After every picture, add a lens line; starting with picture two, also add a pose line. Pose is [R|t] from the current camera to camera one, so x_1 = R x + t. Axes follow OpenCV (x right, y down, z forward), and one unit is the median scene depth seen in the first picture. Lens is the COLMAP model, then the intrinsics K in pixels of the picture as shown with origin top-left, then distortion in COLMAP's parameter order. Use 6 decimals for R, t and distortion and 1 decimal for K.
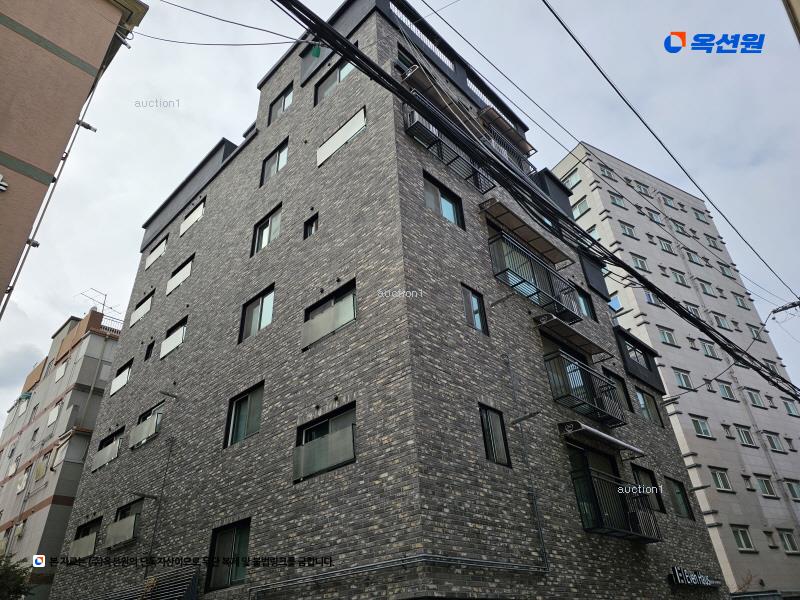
lens RADIAL K [[543.6, 0, 397.9], [0, 543.6, 292.0], [0, 0, 1]] dist [0.065917, -0.055133]
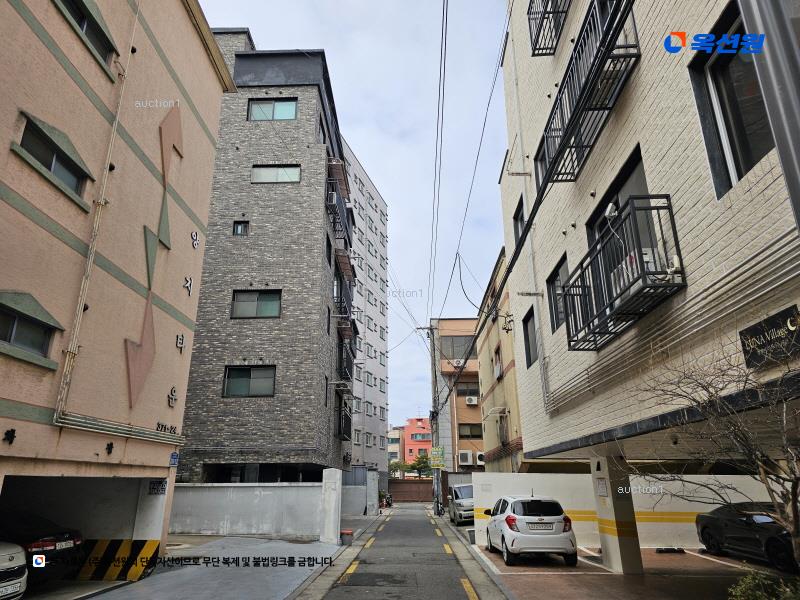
lens RADIAL K [[543.6, 0, 399.0], [0, 543.6, 299.5], [0, 0, 1]] dist [0.065917, -0.055133]
pose [[0.722572, 0.261422, 0.639960, -0.833062], [-0.403893, 0.910949, 0.083912, -0.269611], [-0.561034, -0.319108, 0.763813, -0.484857]]
